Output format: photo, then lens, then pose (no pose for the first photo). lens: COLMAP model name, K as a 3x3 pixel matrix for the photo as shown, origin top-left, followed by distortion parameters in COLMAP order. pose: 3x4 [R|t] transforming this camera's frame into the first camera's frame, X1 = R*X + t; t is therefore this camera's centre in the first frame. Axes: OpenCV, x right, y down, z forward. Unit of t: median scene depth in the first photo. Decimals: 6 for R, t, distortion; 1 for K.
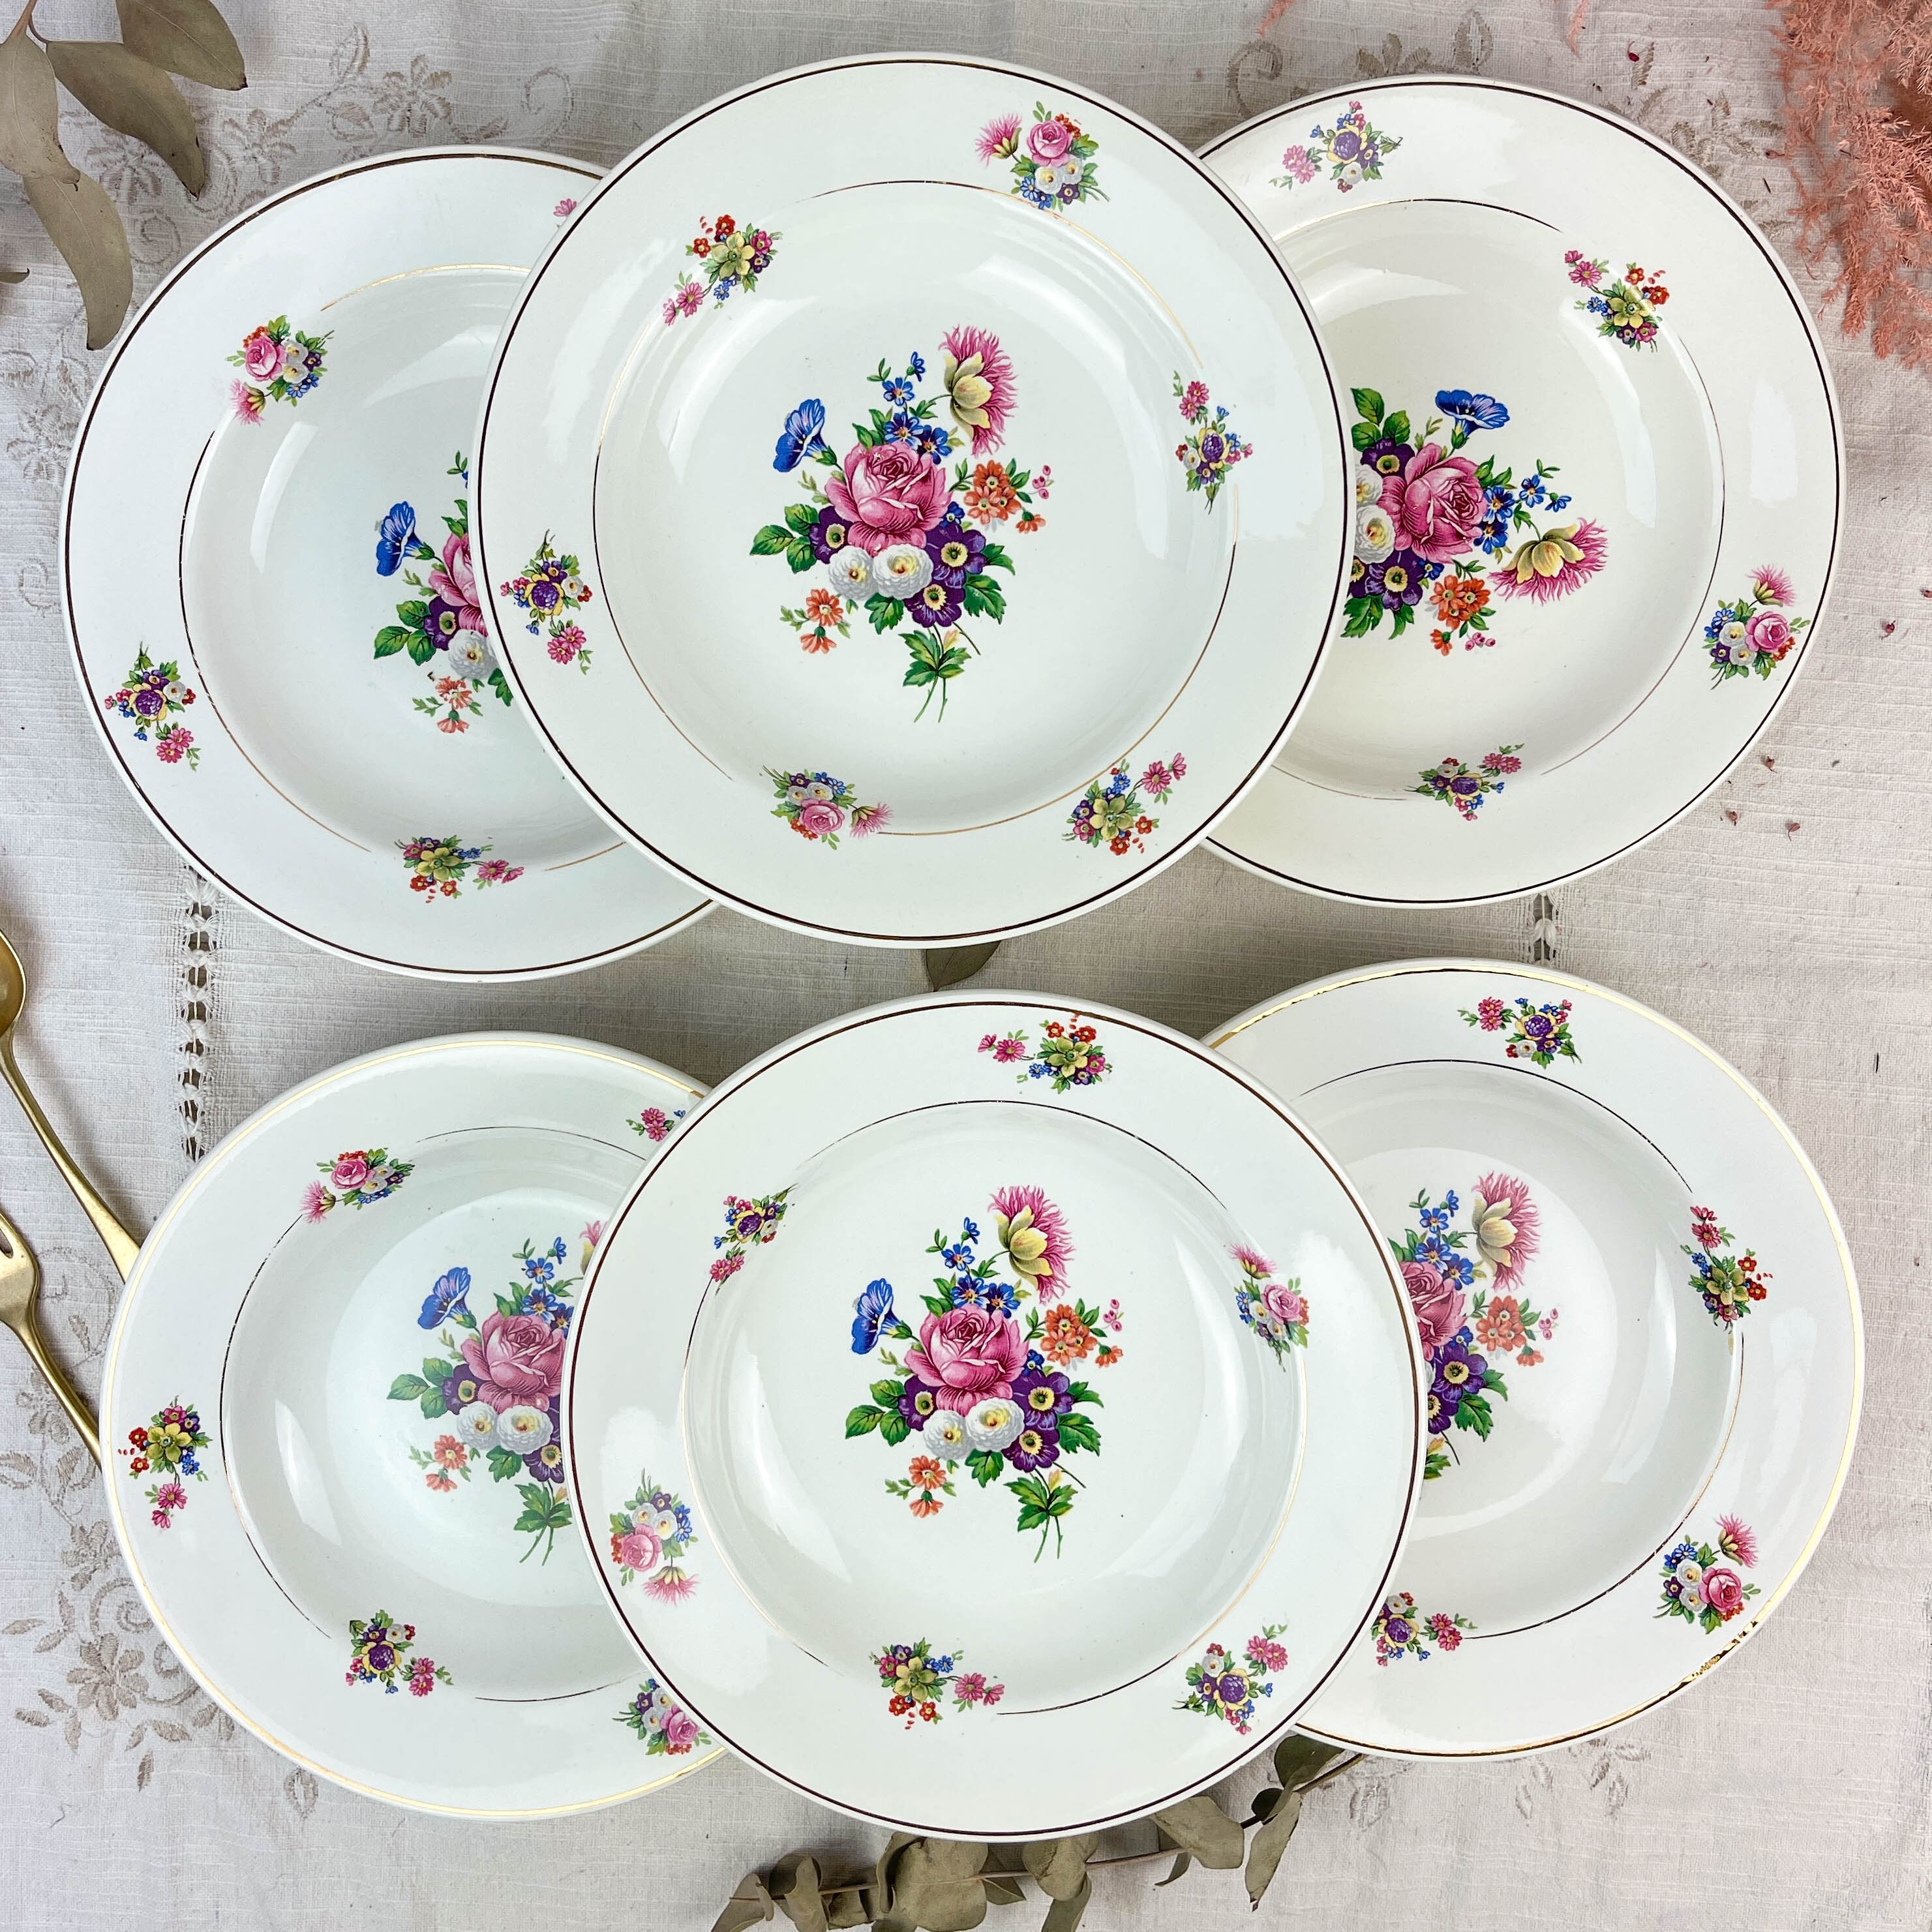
lens RADIAL K [[1982.2, 0, 938.0], [0, 1982.2, 888.6], [0, 0, 1]] dist [0.094848, -0.300194]
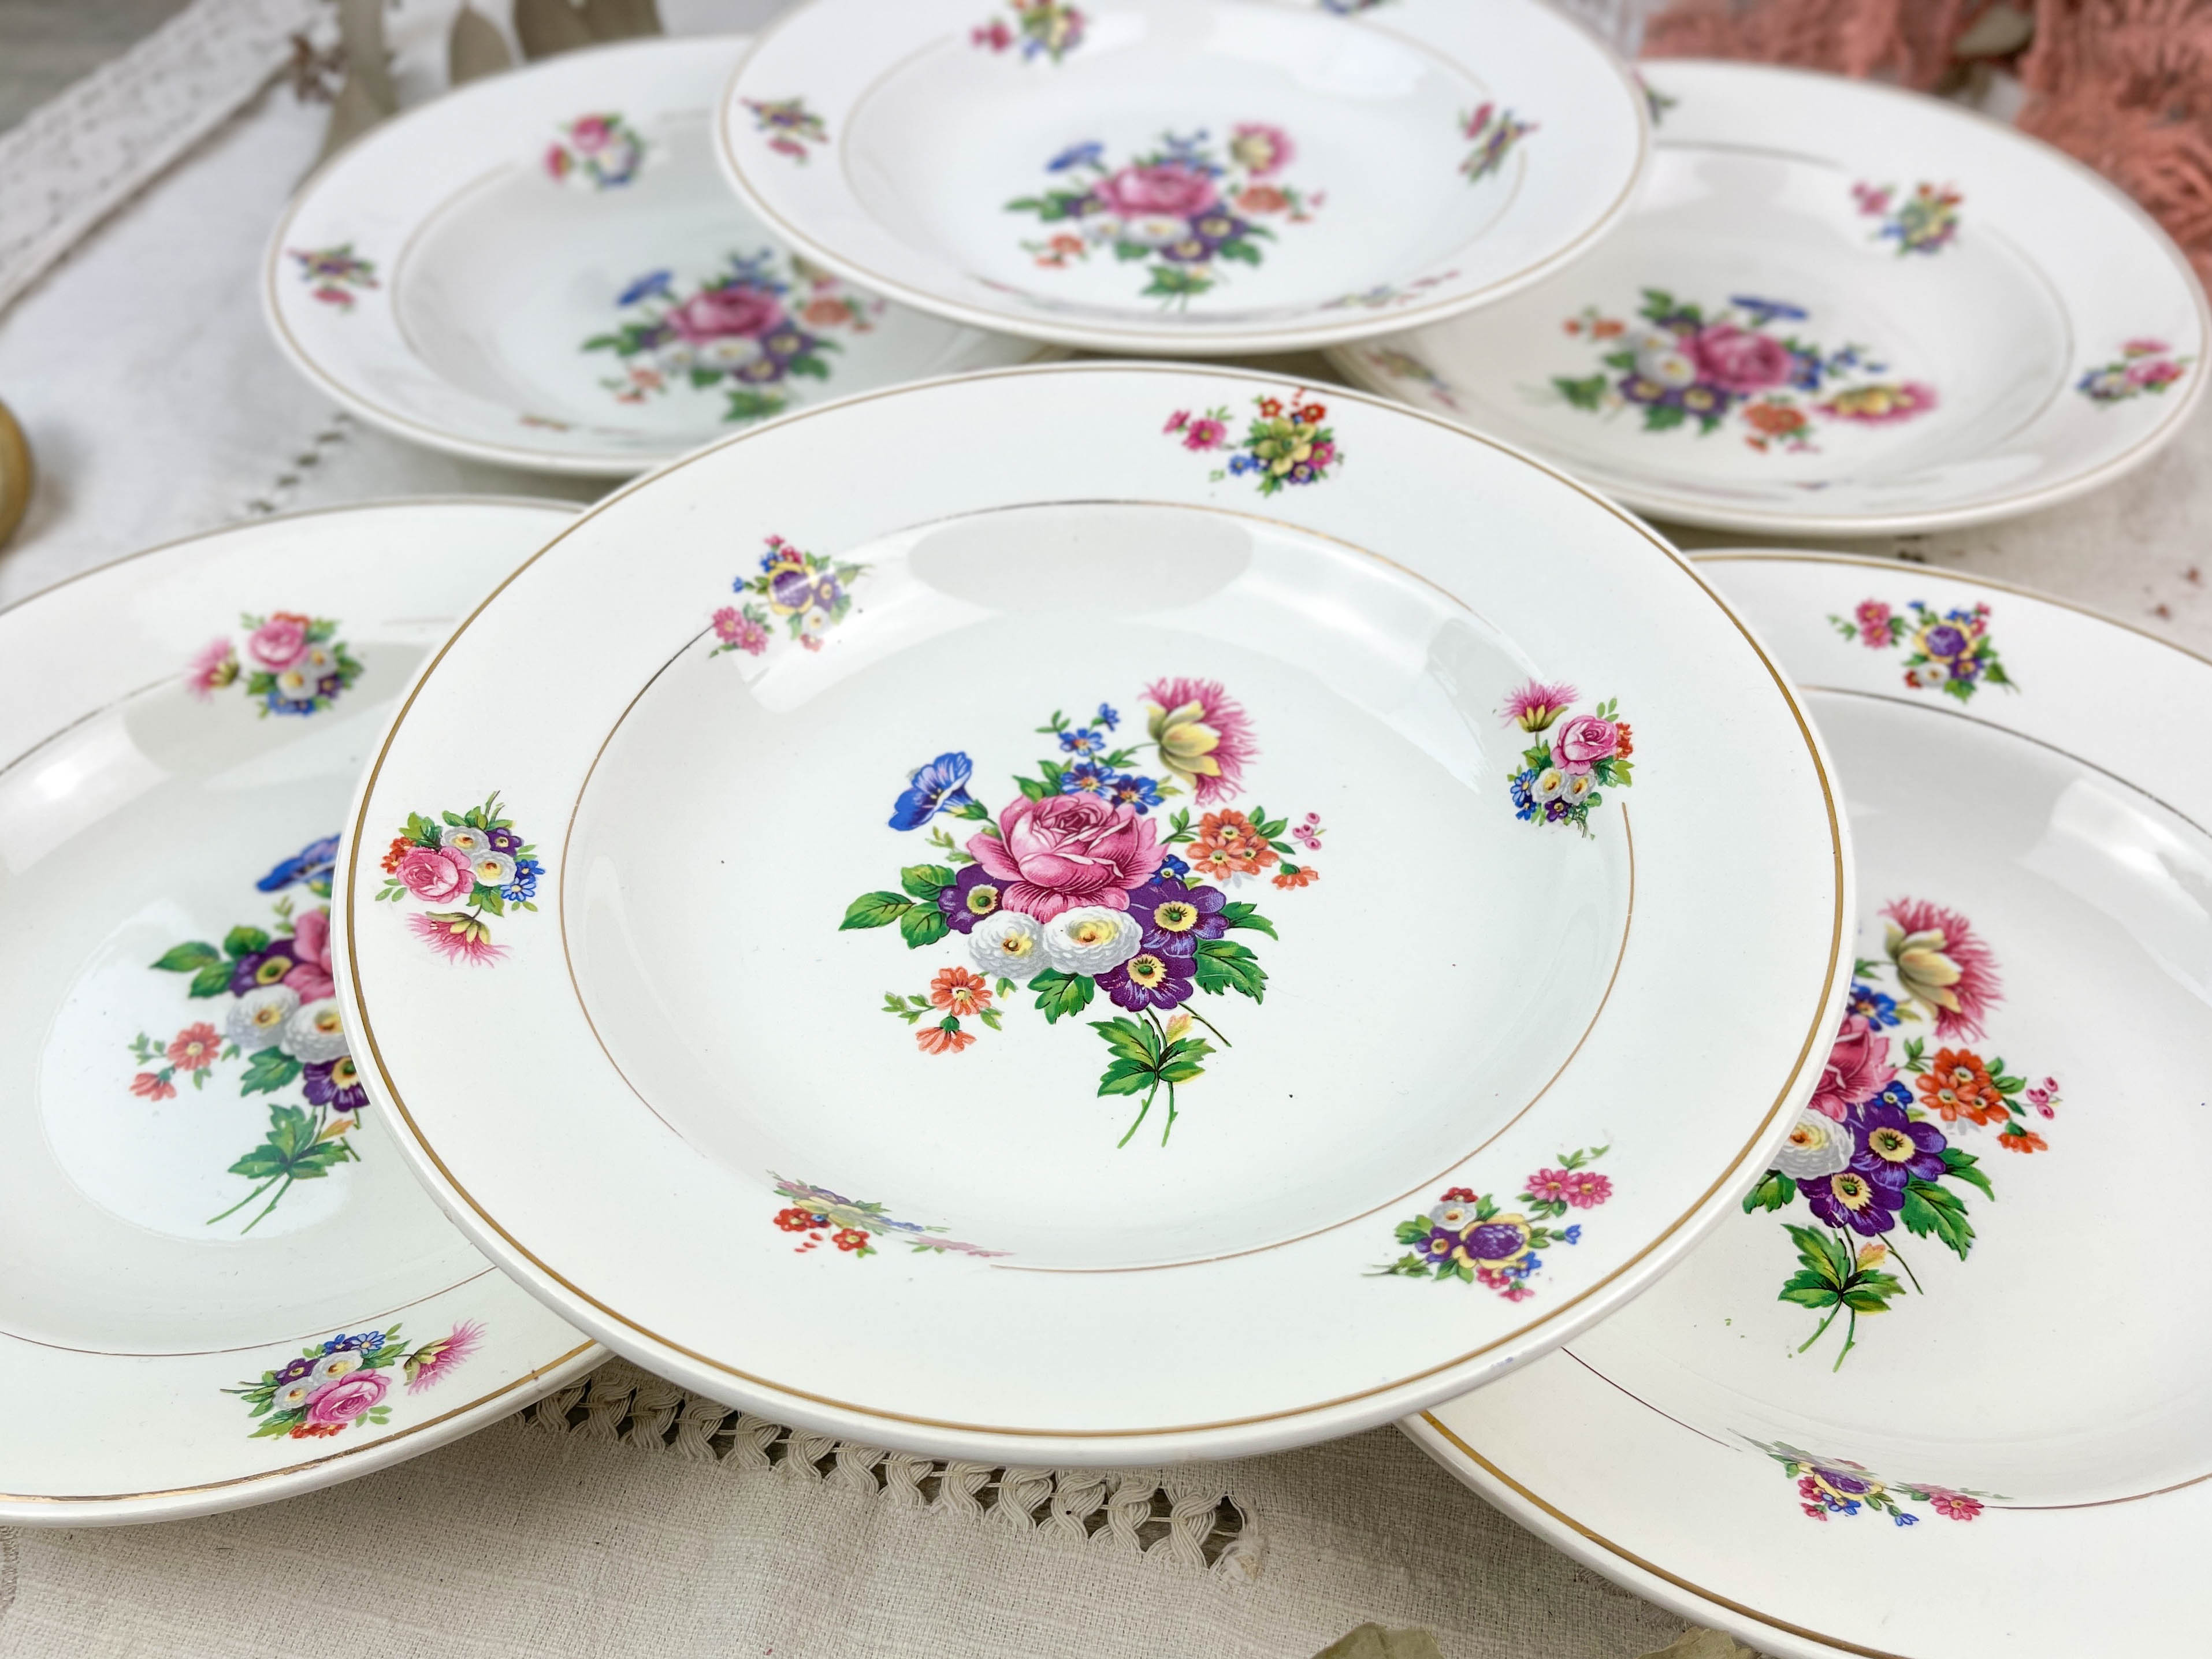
lens RADIAL K [[1763.9, 0, 1107.2], [0, 1763.9, 892.2], [0, 0, 1]] dist [0.078868, -0.123339]
pose [[0.985150, 0.127465, -0.115034, 0.091433], [-0.171368, 0.688402, -0.704794, 0.626133], [-0.010647, 0.714041, 0.700023, 0.623158]]
